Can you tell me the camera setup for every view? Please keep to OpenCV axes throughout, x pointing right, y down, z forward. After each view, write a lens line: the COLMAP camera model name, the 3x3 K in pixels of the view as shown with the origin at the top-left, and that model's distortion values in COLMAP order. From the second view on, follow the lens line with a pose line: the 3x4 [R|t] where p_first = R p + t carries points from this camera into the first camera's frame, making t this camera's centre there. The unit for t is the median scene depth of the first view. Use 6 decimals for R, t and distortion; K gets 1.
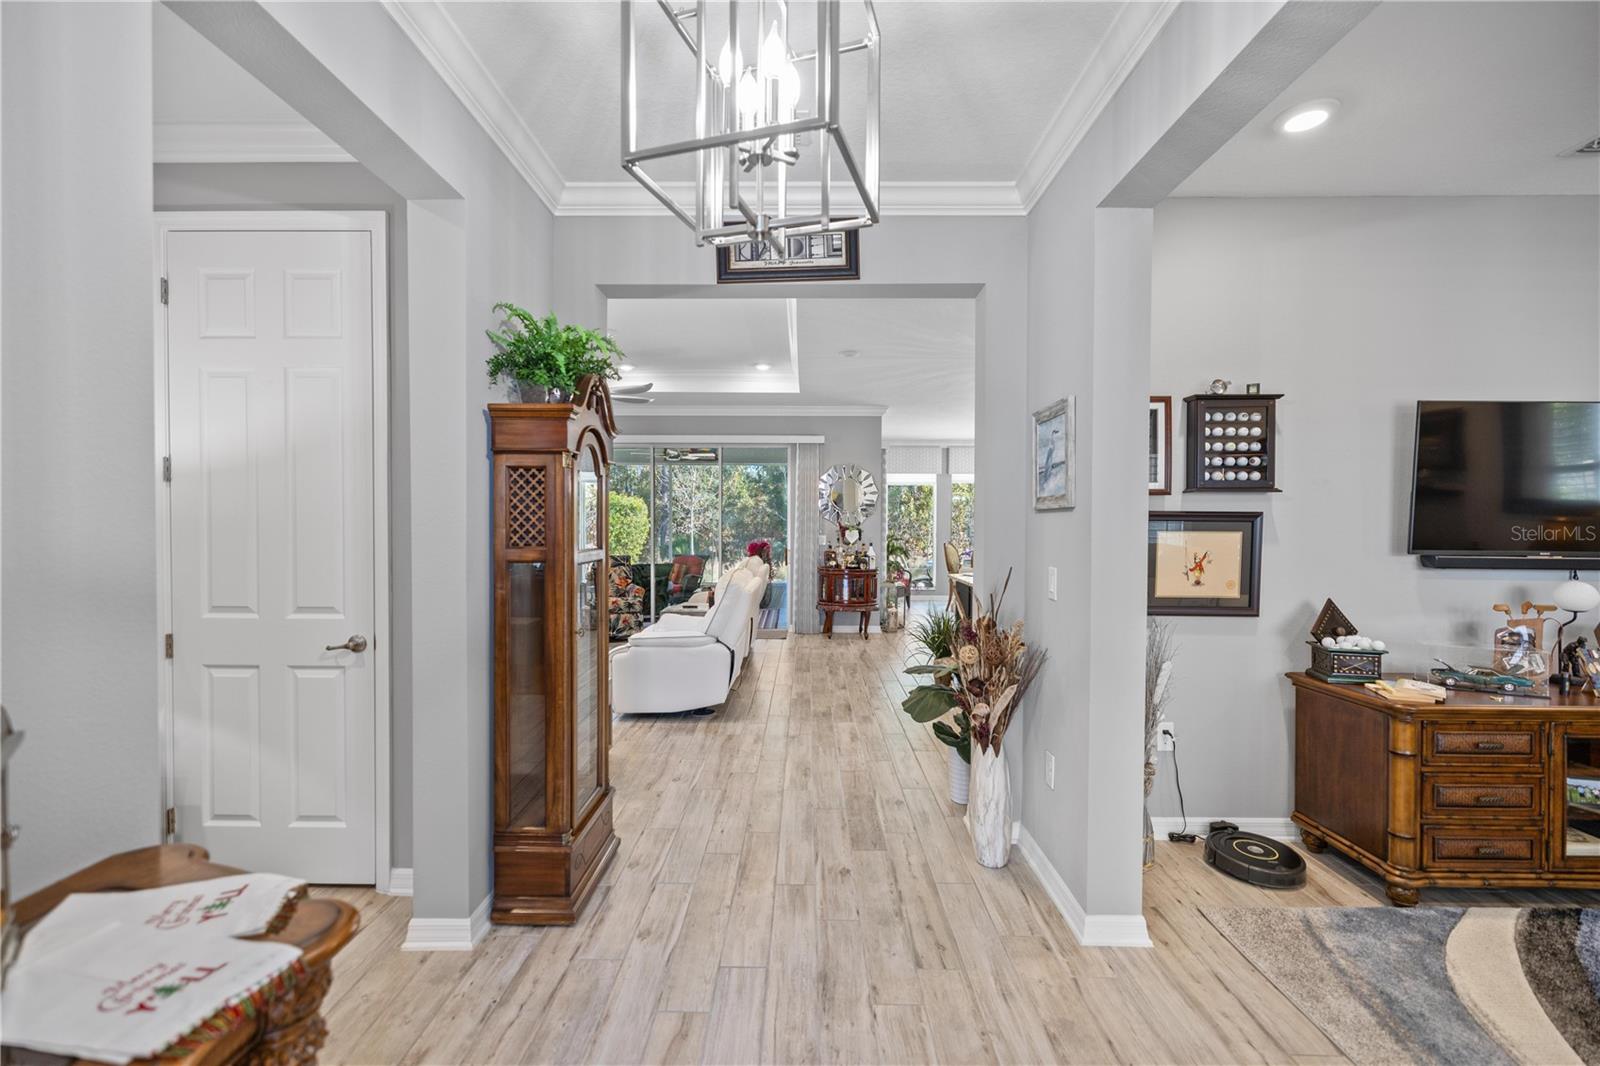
lens RADIAL K [[667.2, 0, 798.1], [0, 667.2, 528.2], [0, 0, 1]] dist [0.000581, 0.000049]
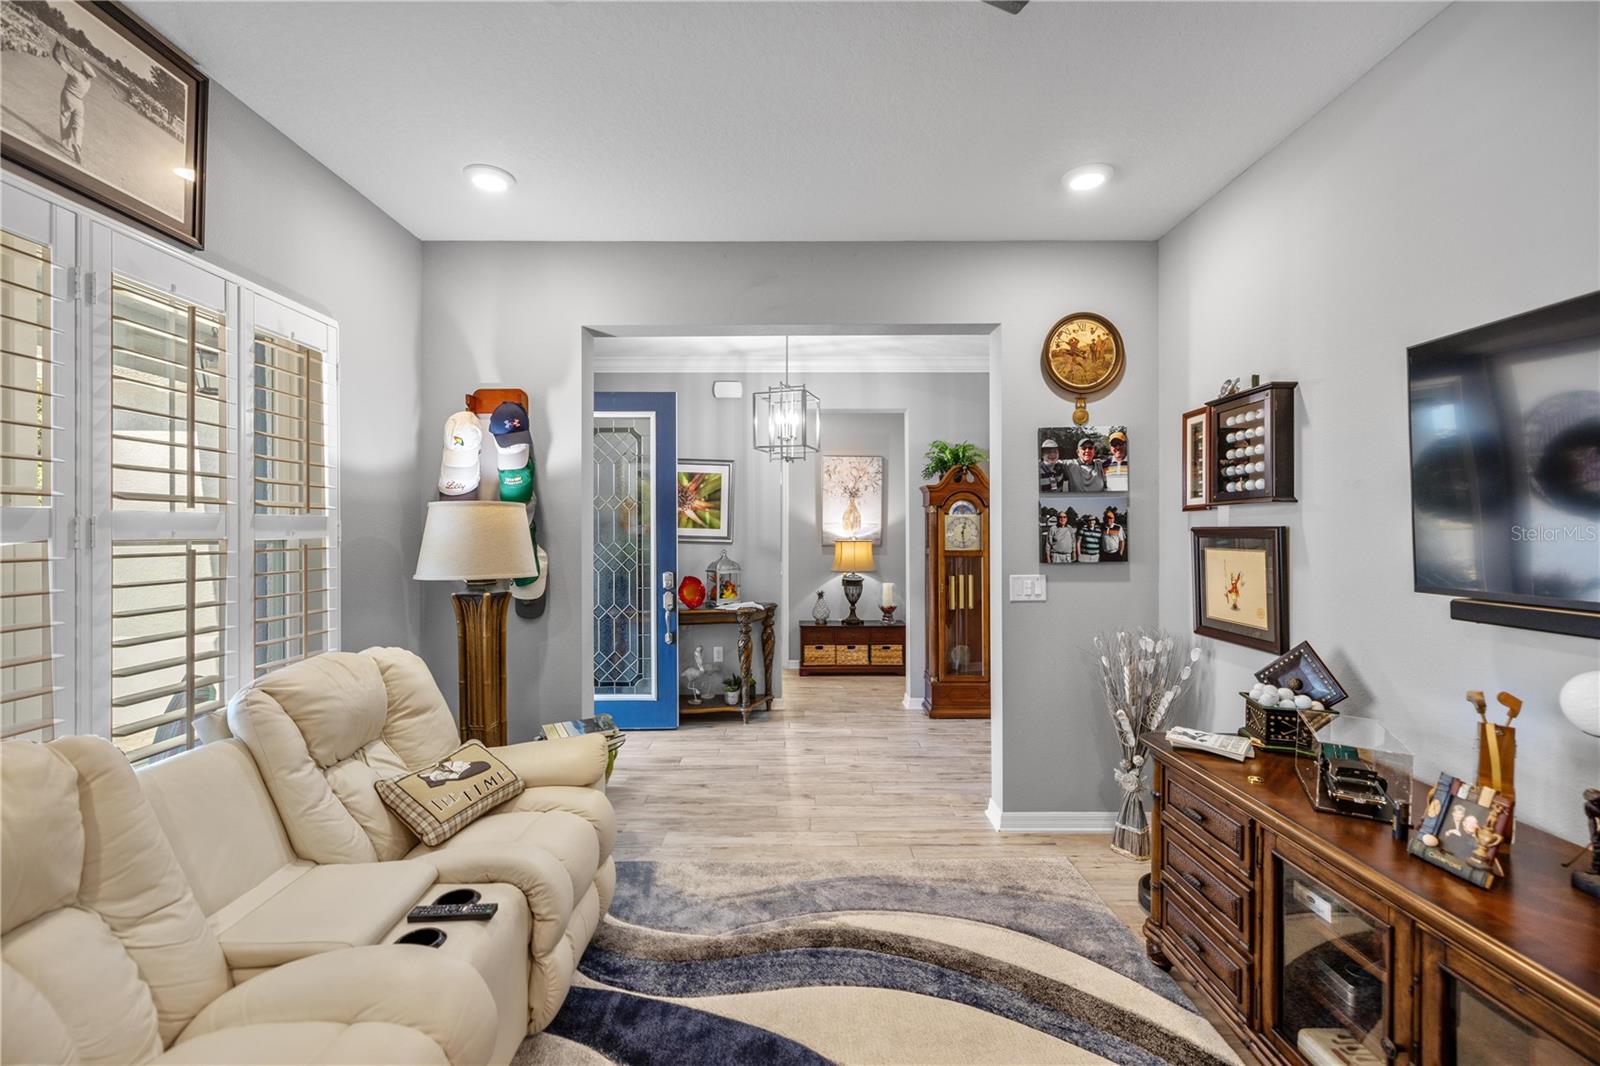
lens RADIAL K [[667.2, 0, 800.2], [0, 667.2, 532.4], [0, 0, 1]] dist [0.000581, 0.000049]
pose [[0.031978, 0.000407, -0.999488, 1.481251], [-0.006780, 0.999977, 0.000190, -0.014127], [0.999466, 0.006771, 0.031980, 0.394196]]
